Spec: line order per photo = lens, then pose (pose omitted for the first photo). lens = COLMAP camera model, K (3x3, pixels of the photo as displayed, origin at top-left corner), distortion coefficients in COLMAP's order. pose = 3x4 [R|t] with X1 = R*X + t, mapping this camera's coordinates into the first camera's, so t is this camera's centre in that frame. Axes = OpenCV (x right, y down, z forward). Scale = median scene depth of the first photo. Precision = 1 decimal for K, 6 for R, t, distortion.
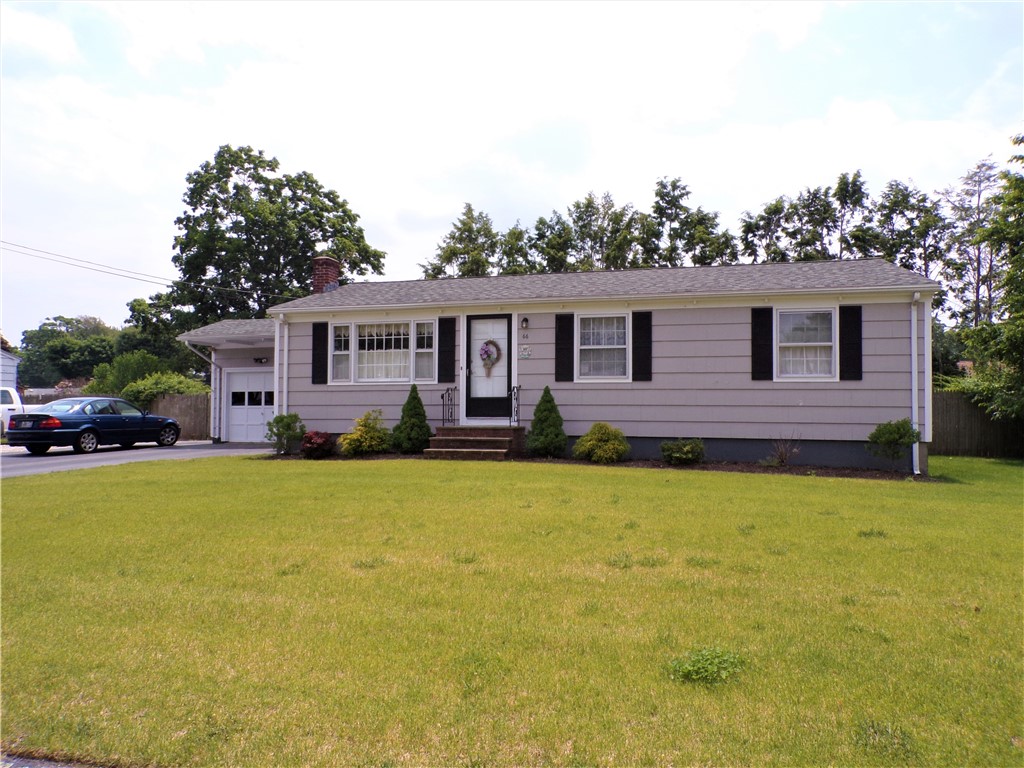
lens RADIAL K [[706.7, 0, 511.3], [0, 706.7, 406.2], [0, 0, 1]] dist [-0.036654, 0.076766]
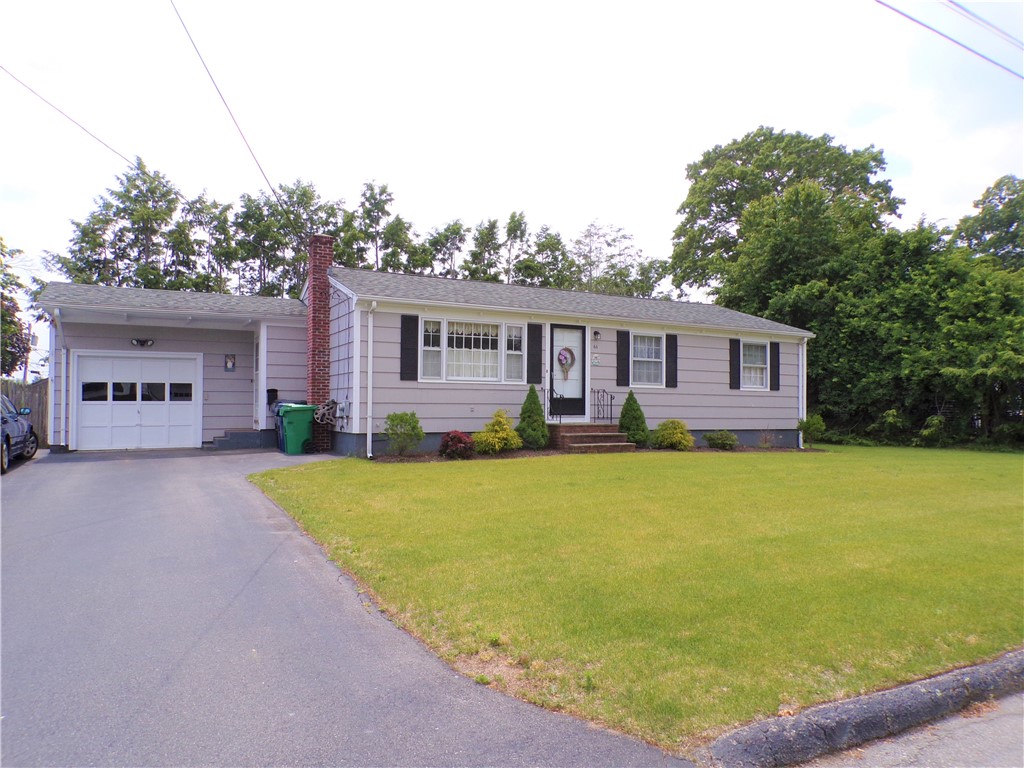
lens RADIAL K [[766.9, 0, 512.0], [0, 766.9, 384.0], [0, 0, 1]] dist [-0.058773, -0.002154]
pose [[0.697031, 0.026080, 0.716566, -0.958248], [-0.007322, 0.999545, -0.029257, 0.001742], [-0.717003, 0.015146, 0.696905, 0.204618]]
